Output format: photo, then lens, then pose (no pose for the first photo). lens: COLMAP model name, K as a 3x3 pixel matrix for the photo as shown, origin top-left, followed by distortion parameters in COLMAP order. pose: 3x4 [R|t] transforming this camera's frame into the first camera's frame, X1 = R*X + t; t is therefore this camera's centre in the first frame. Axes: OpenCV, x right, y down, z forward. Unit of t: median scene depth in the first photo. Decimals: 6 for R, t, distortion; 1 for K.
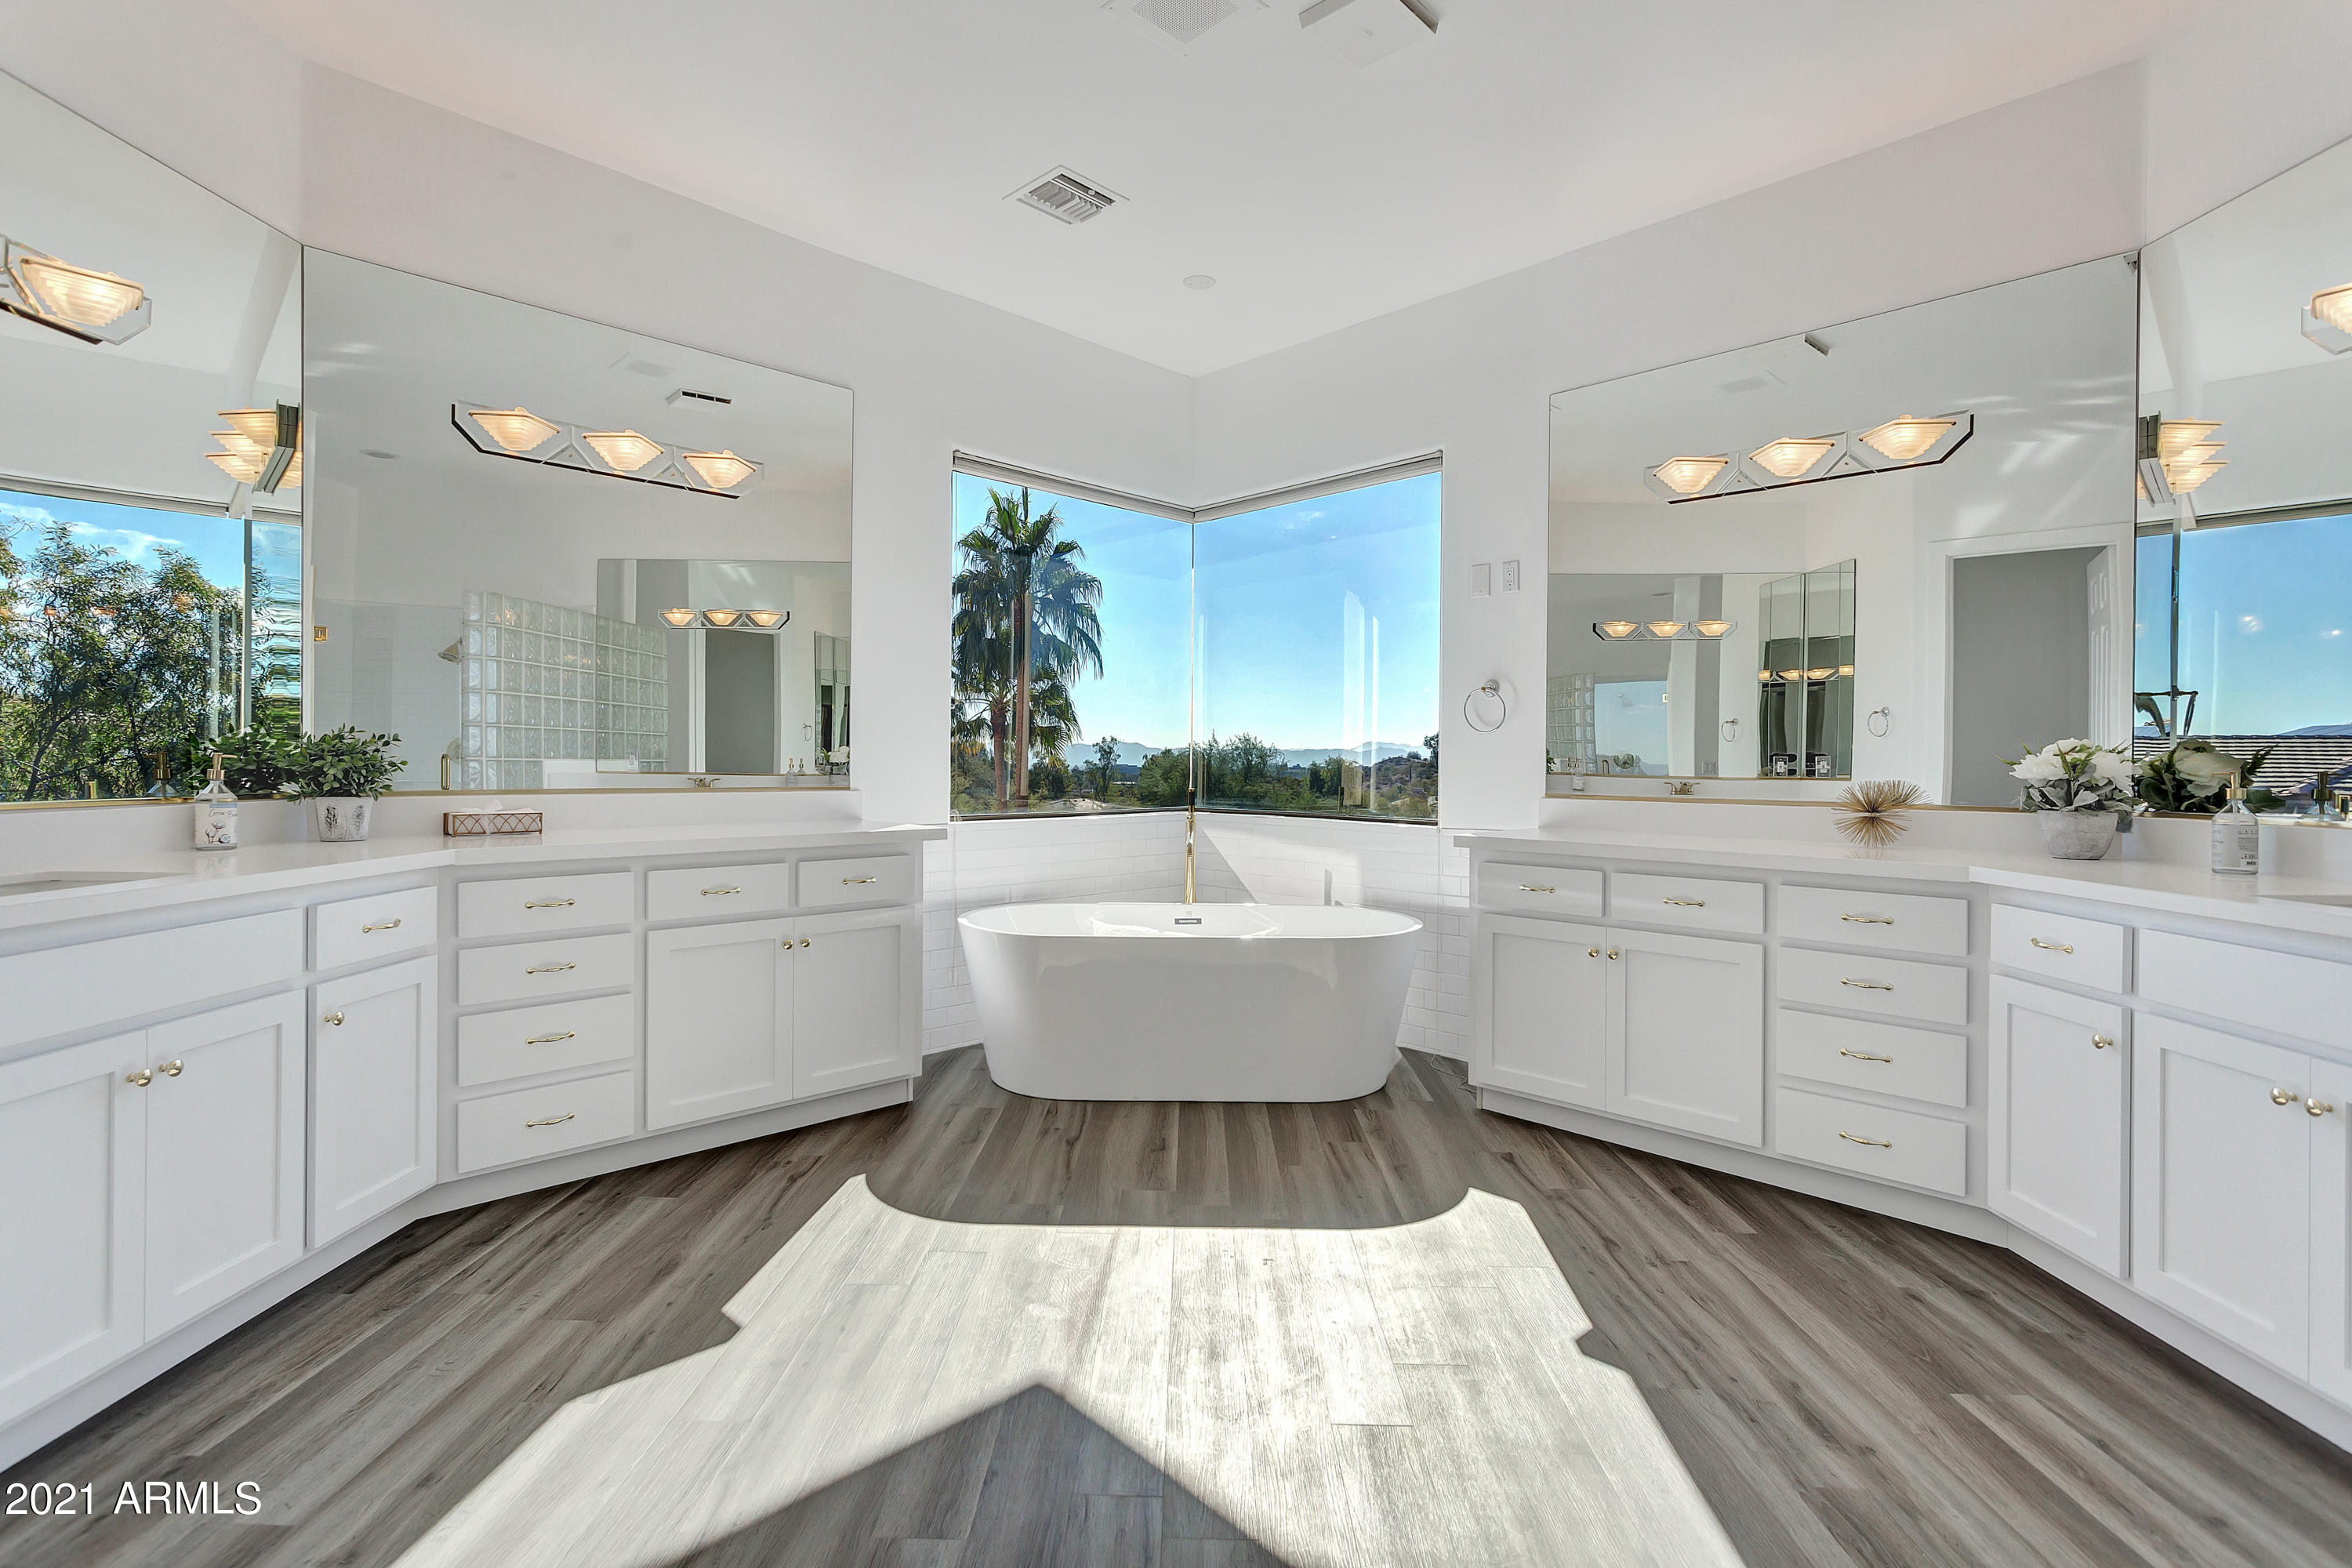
lens RADIAL K [[1111.3, 0, 1173.2], [0, 1111.3, 780.0], [0, 0, 1]] dist [0.002414, 0.001066]
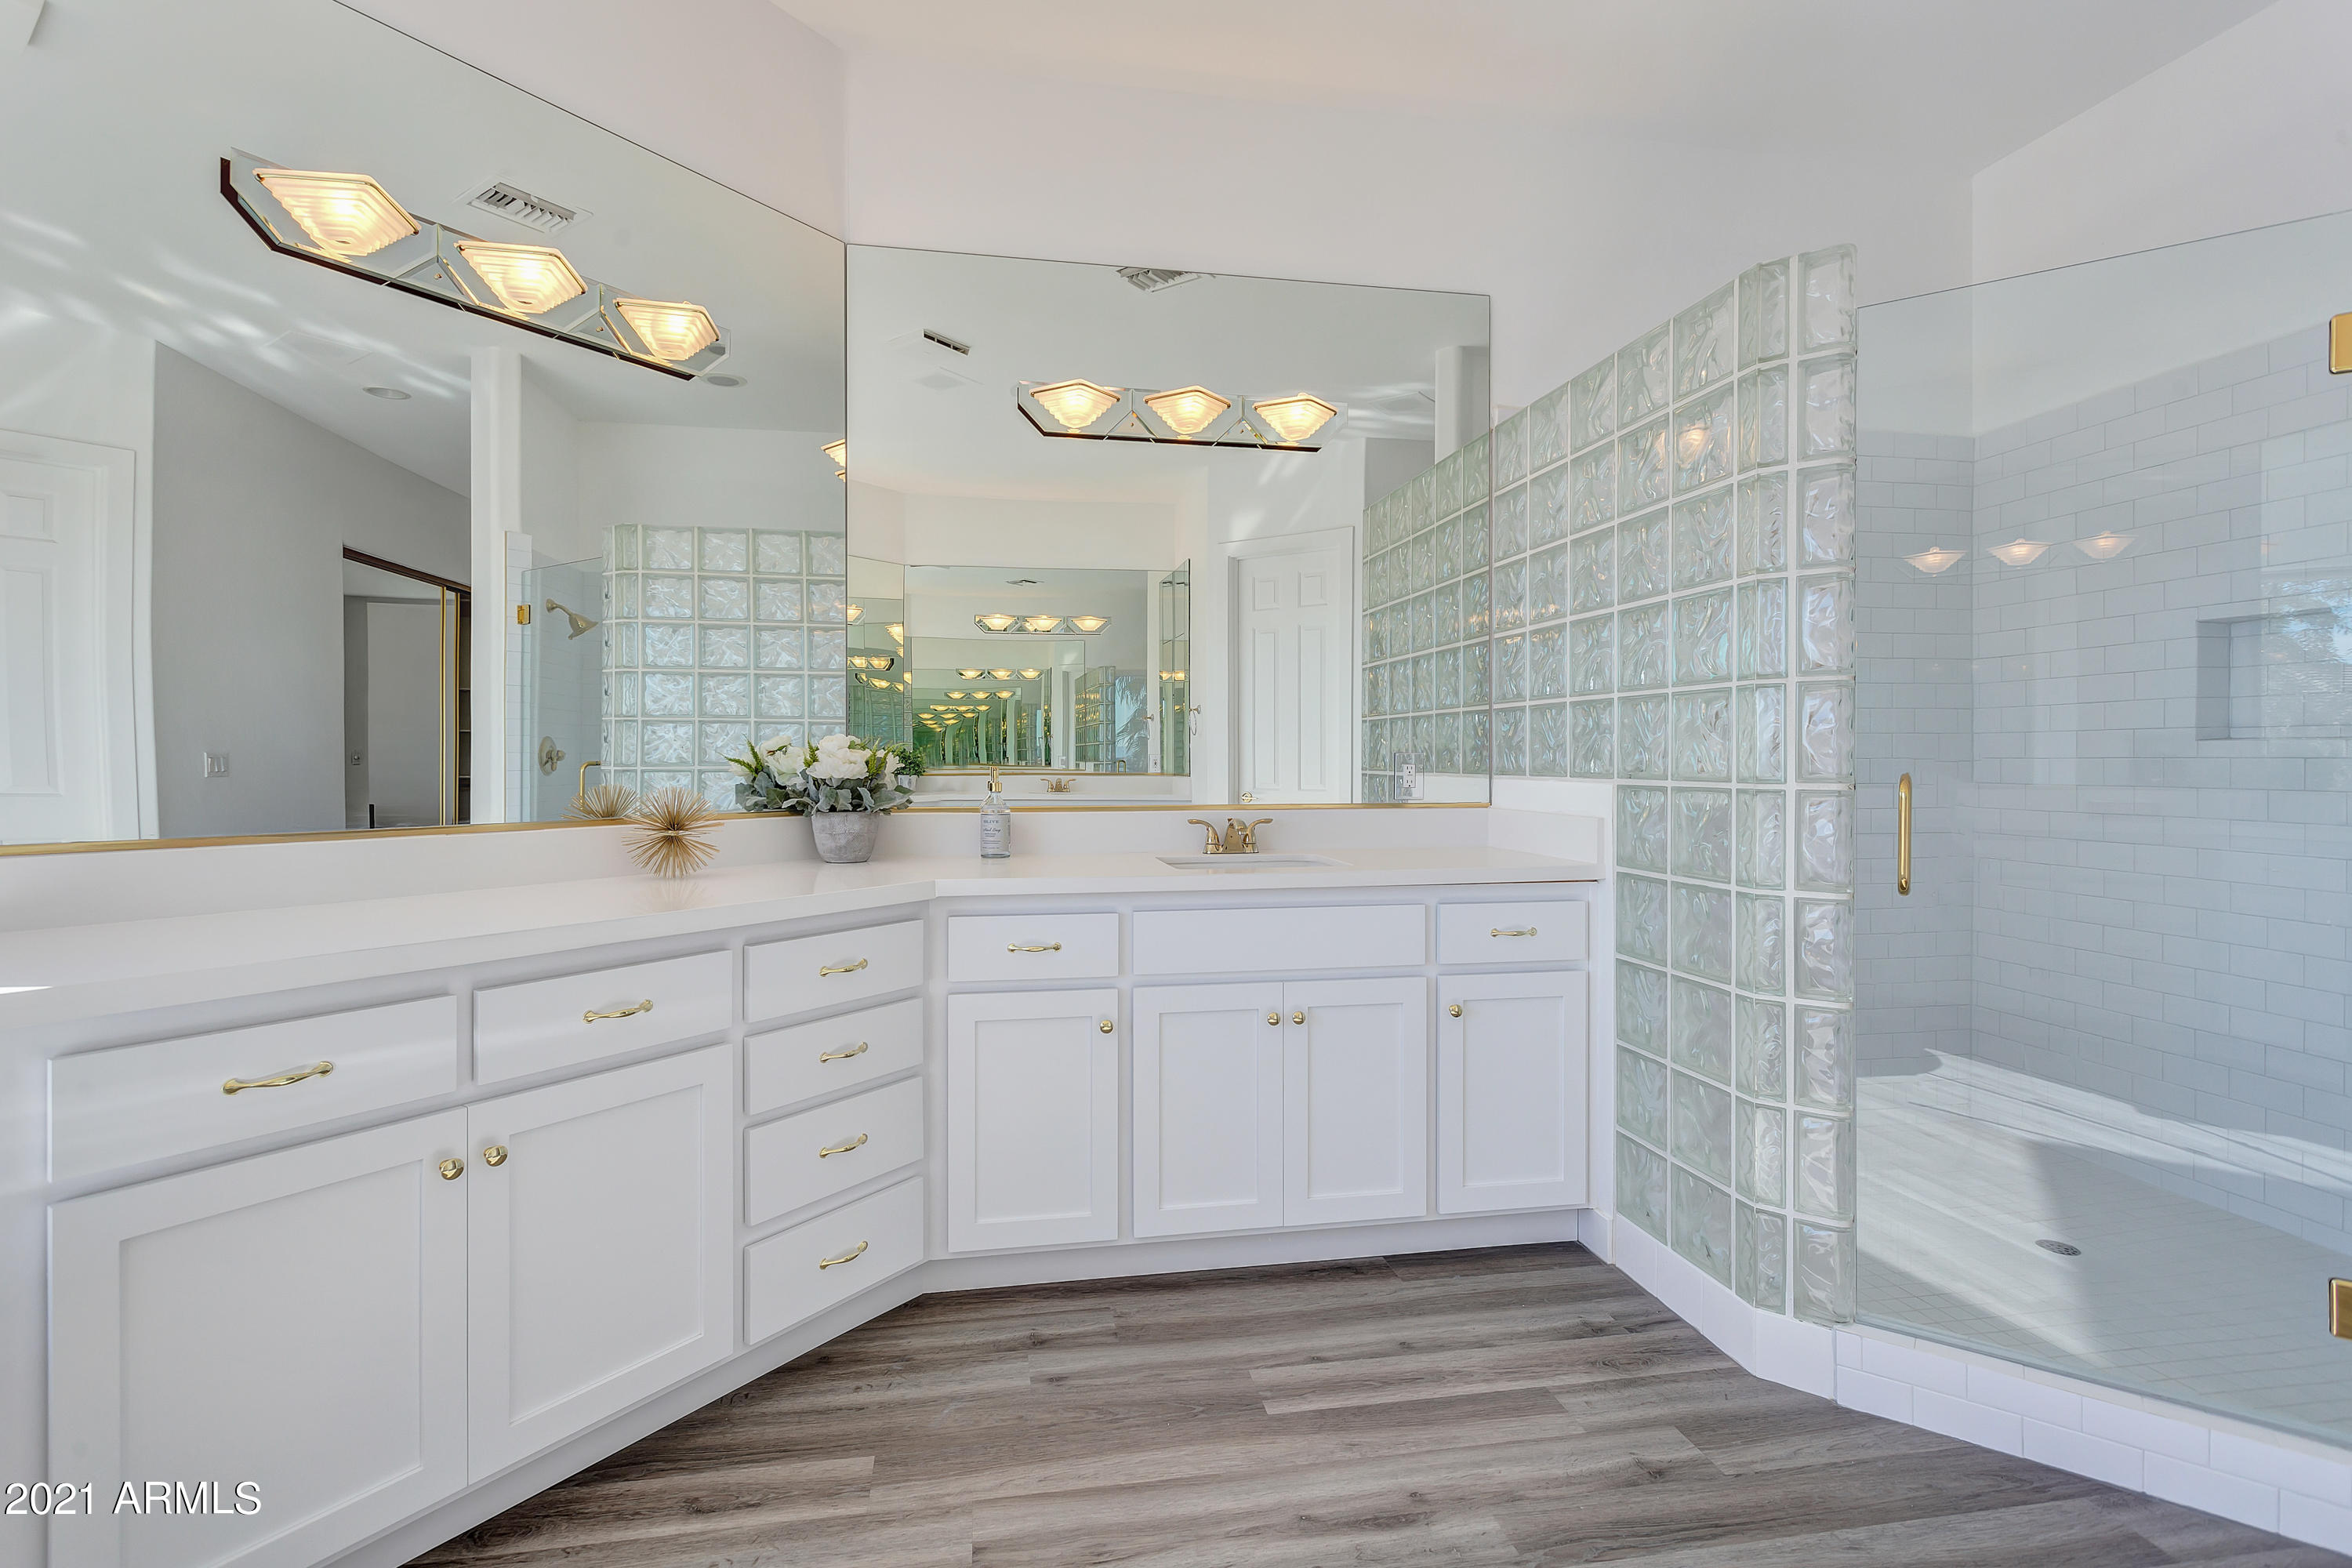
lens RADIAL K [[1111.3, 0, 1160.9], [0, 1111.3, 767.2], [0, 0, 1]] dist [0.002414, 0.001066]
pose [[-0.194788, -0.016185, 0.980712, -0.204203], [0.013848, 0.999719, 0.019249, -0.029746], [-0.980748, 0.017330, -0.194509, 1.140753]]
